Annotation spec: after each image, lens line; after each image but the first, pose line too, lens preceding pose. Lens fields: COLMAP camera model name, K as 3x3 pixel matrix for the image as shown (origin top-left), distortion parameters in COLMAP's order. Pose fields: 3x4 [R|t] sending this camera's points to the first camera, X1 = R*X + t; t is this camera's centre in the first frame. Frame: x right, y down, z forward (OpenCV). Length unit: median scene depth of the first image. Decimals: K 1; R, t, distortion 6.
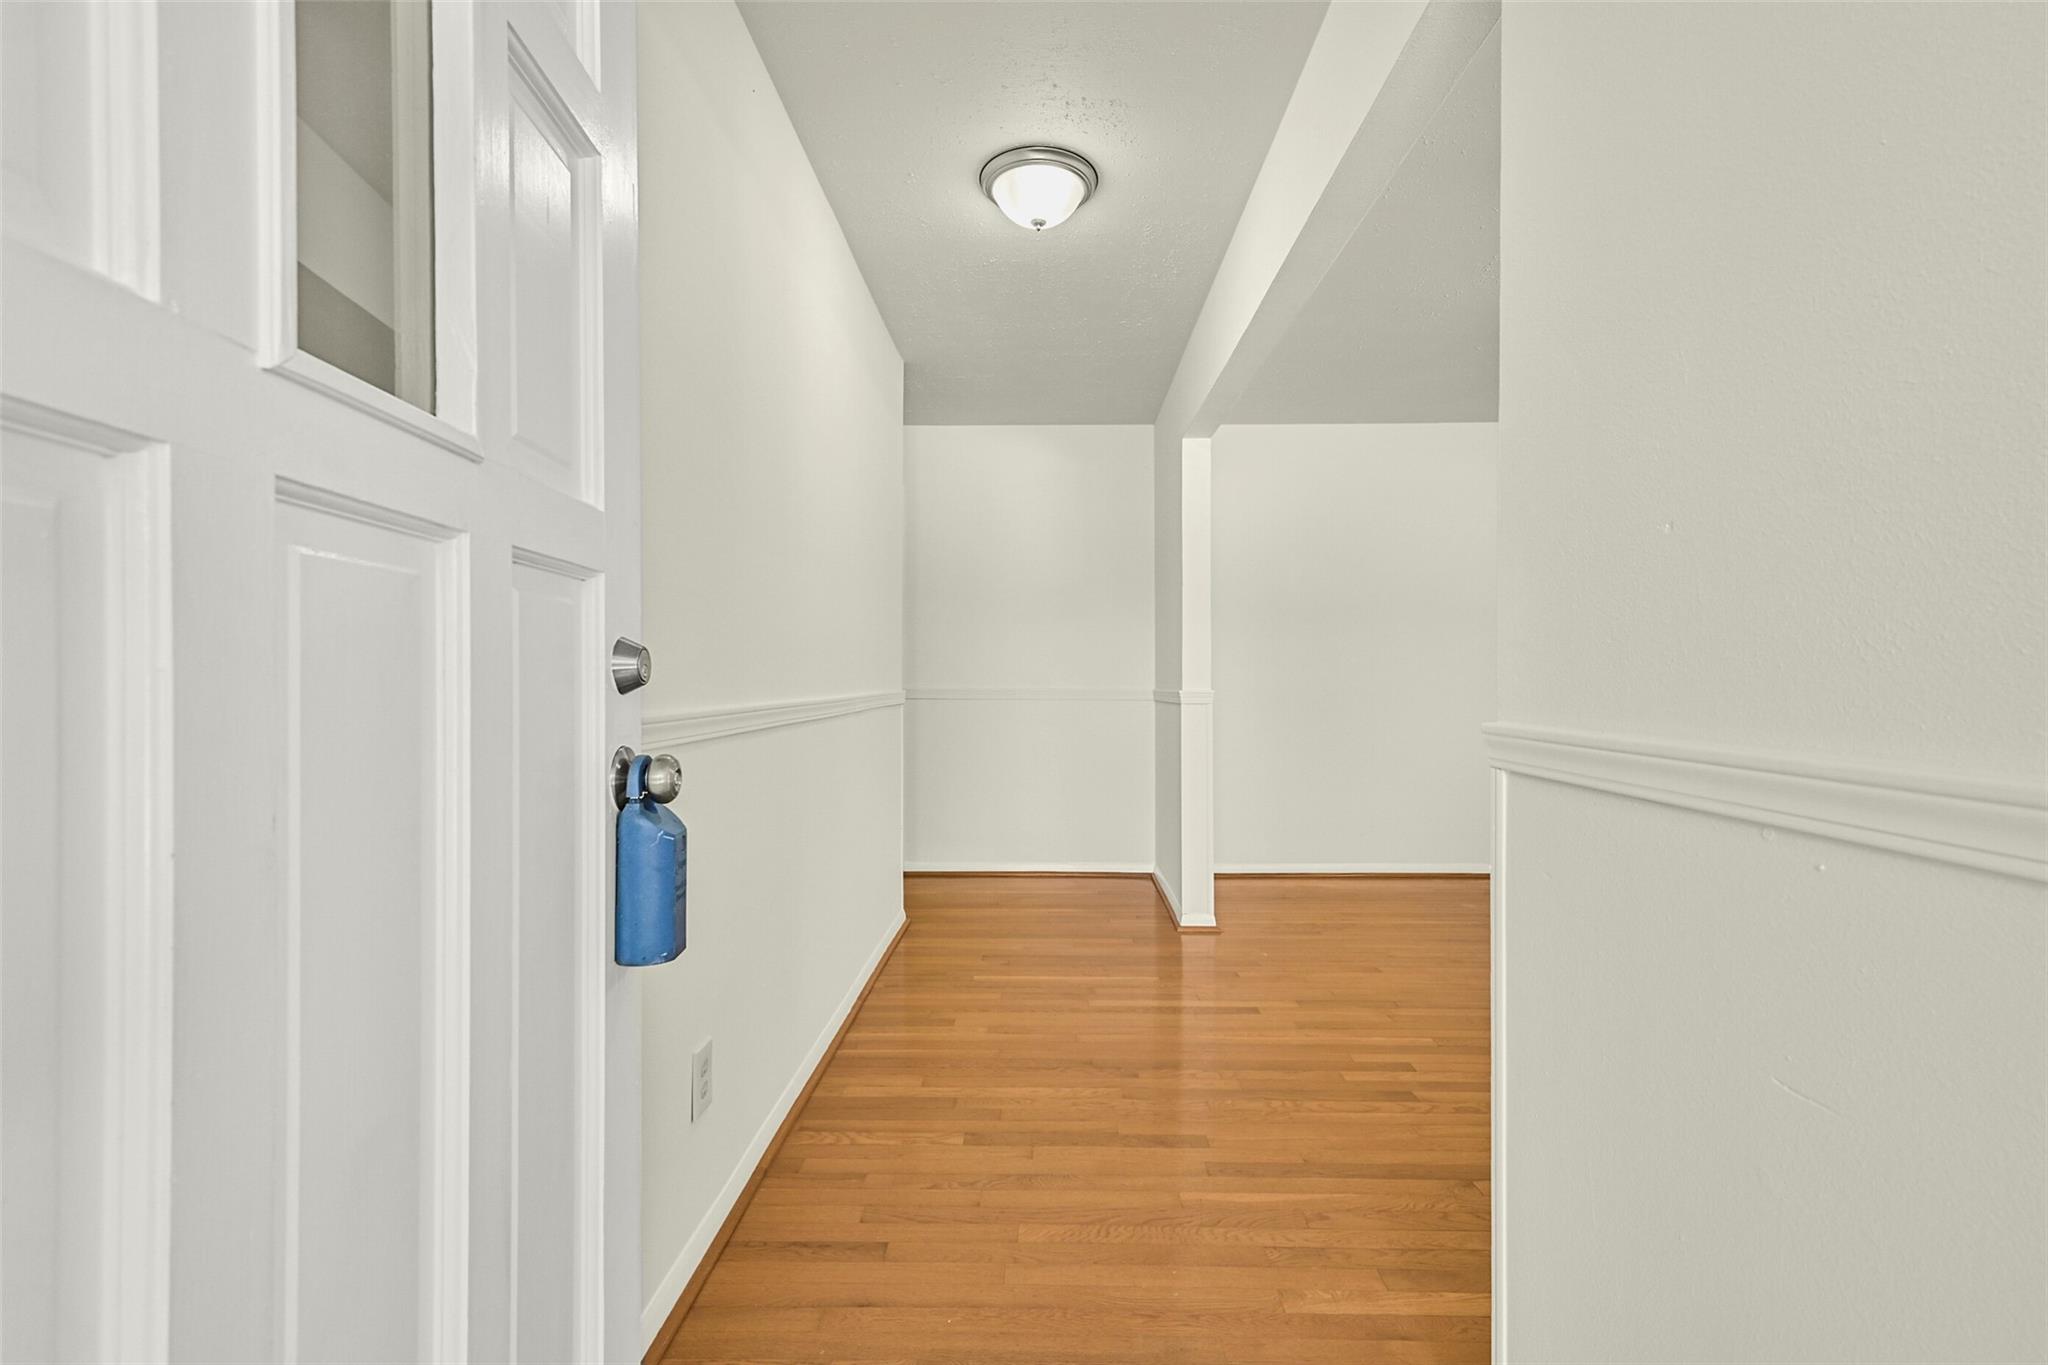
lens RADIAL K [[906.1, 0, 1029.9], [0, 906.1, 677.6], [0, 0, 1]] dist [0.010534, 0.000642]
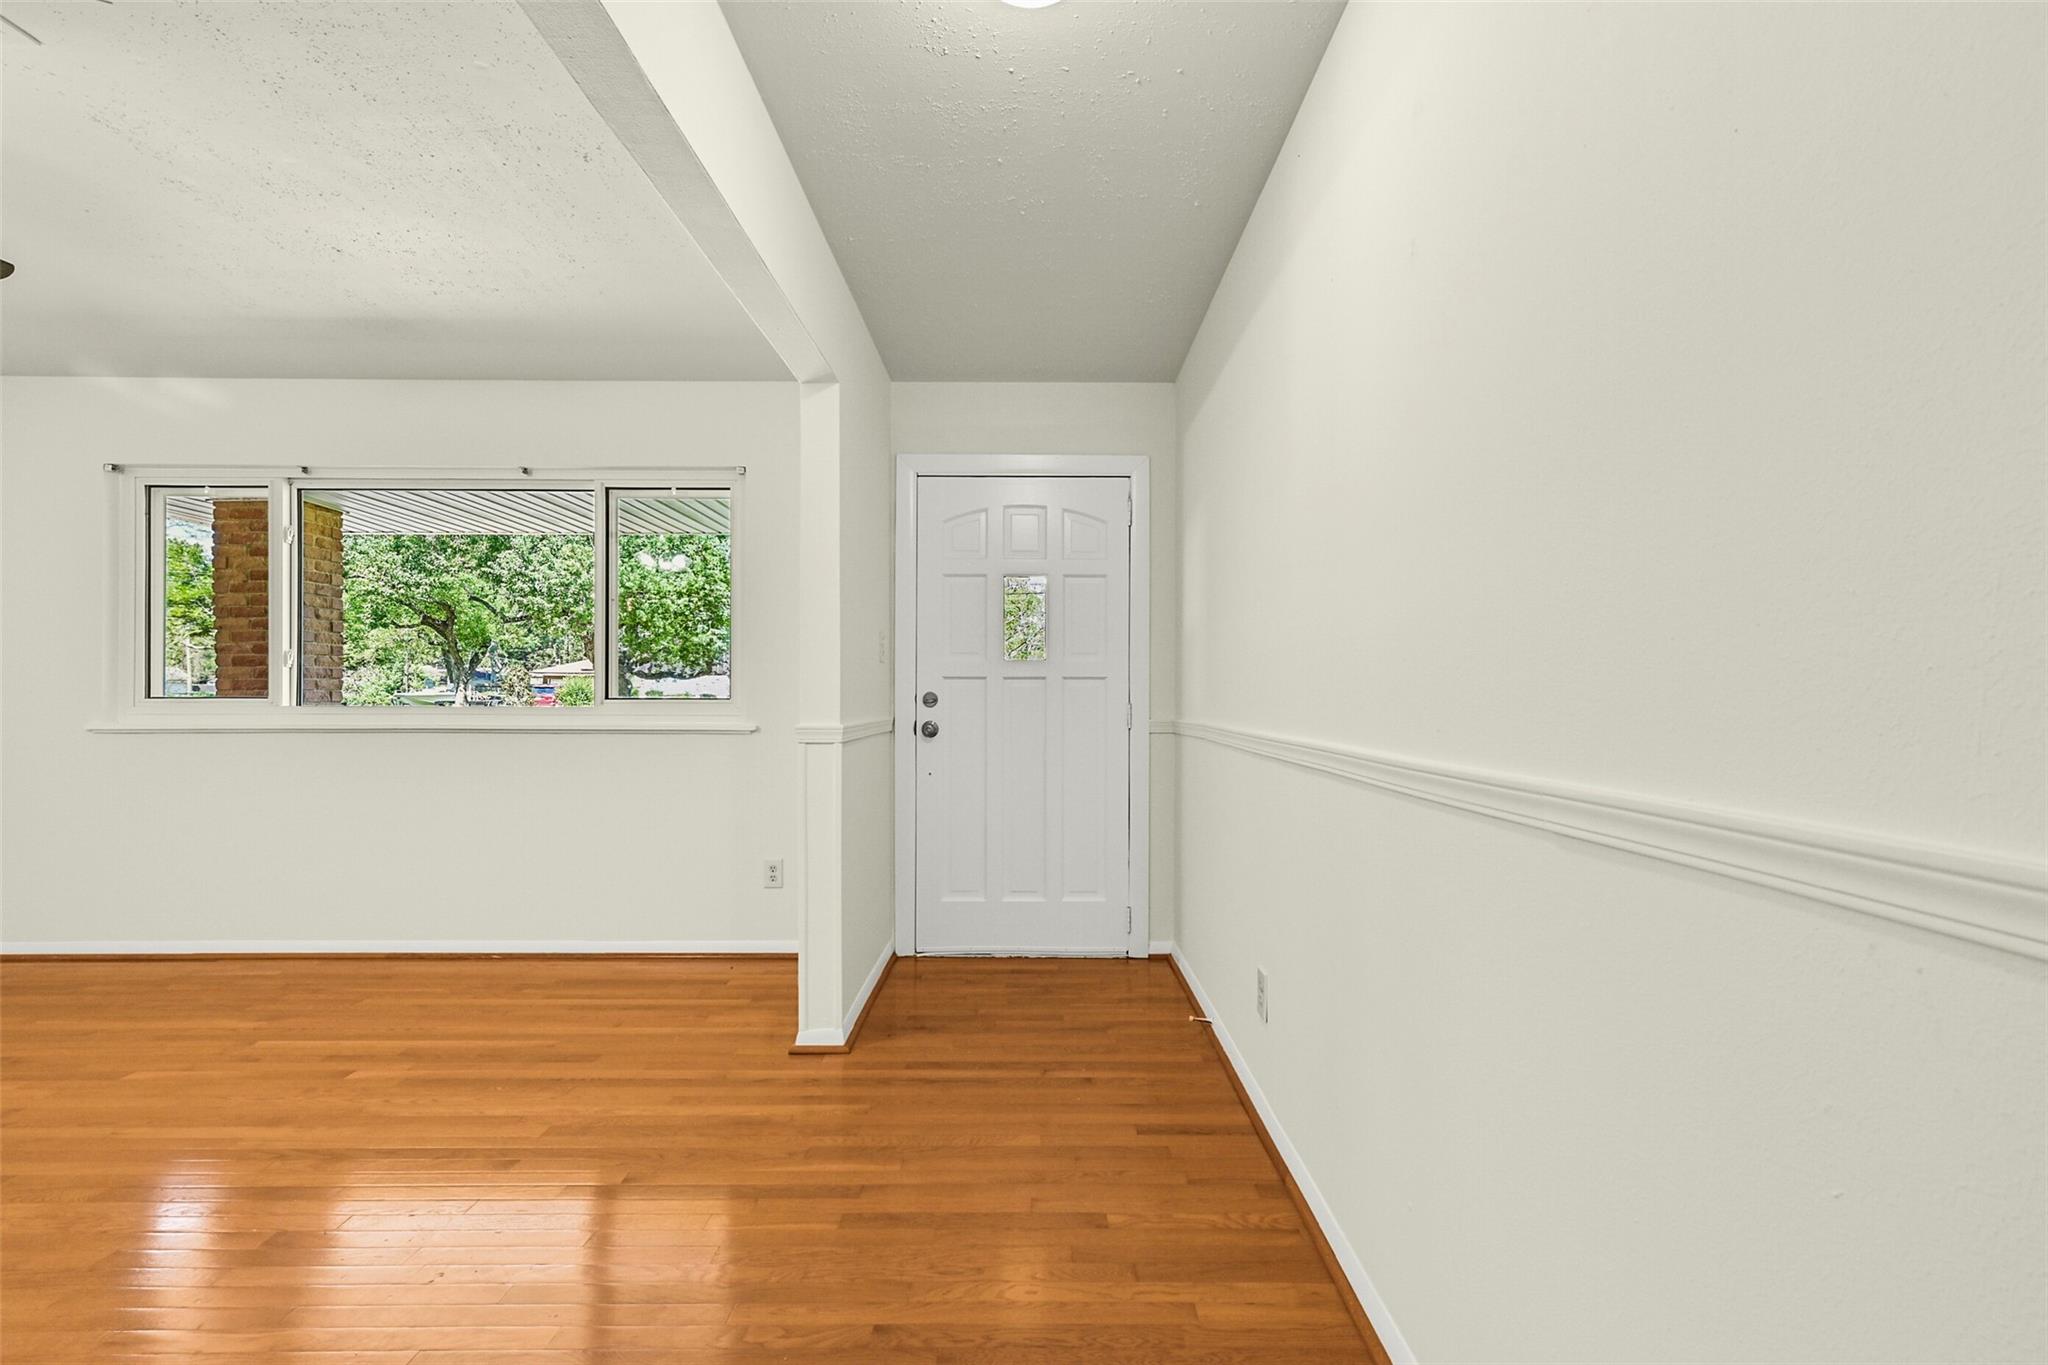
lens RADIAL K [[906.1, 0, 1029.9], [0, 906.1, 677.6], [0, 0, 1]] dist [0.010534, 0.000642]
pose [[-0.999862, -0.001174, -0.016548, 0.020882], [-0.001008, 0.999949, -0.010009, -0.027986], [0.016559, -0.009991, -0.999813, 1.884486]]
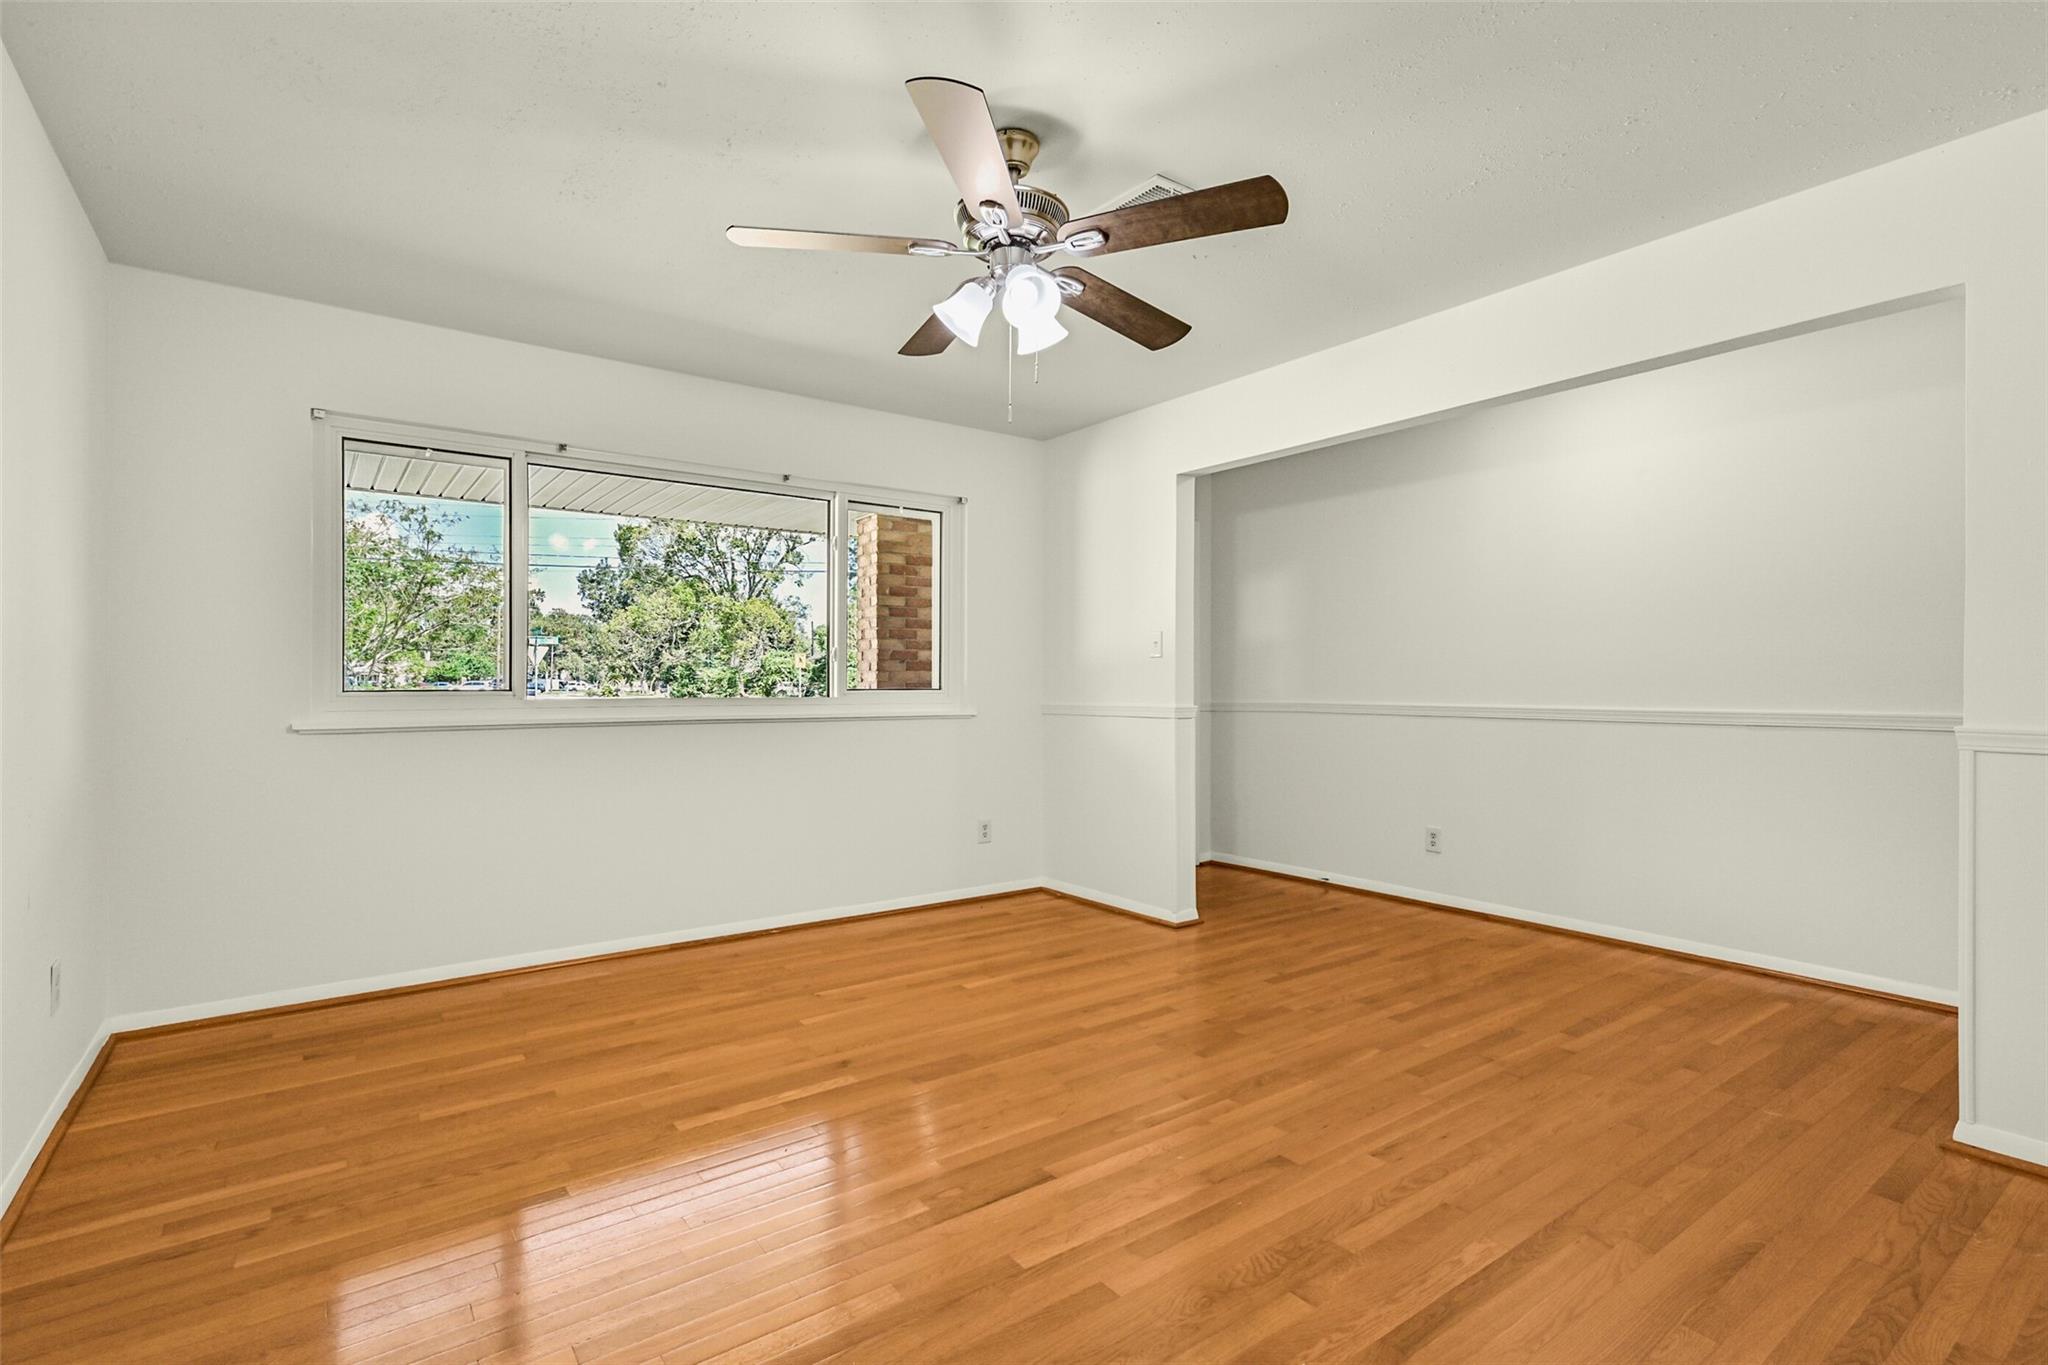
lens RADIAL K [[953.2, 0, 1024.0], [0, 953.2, 682.5], [0, 0, 1]] dist [0.016341, 0.000193]
pose [[-0.797691, 0.000296, -0.603066, 1.834769], [-0.002537, 0.999989, 0.003846, -0.029699], [0.603061, 0.004598, -0.797682, 1.991128]]
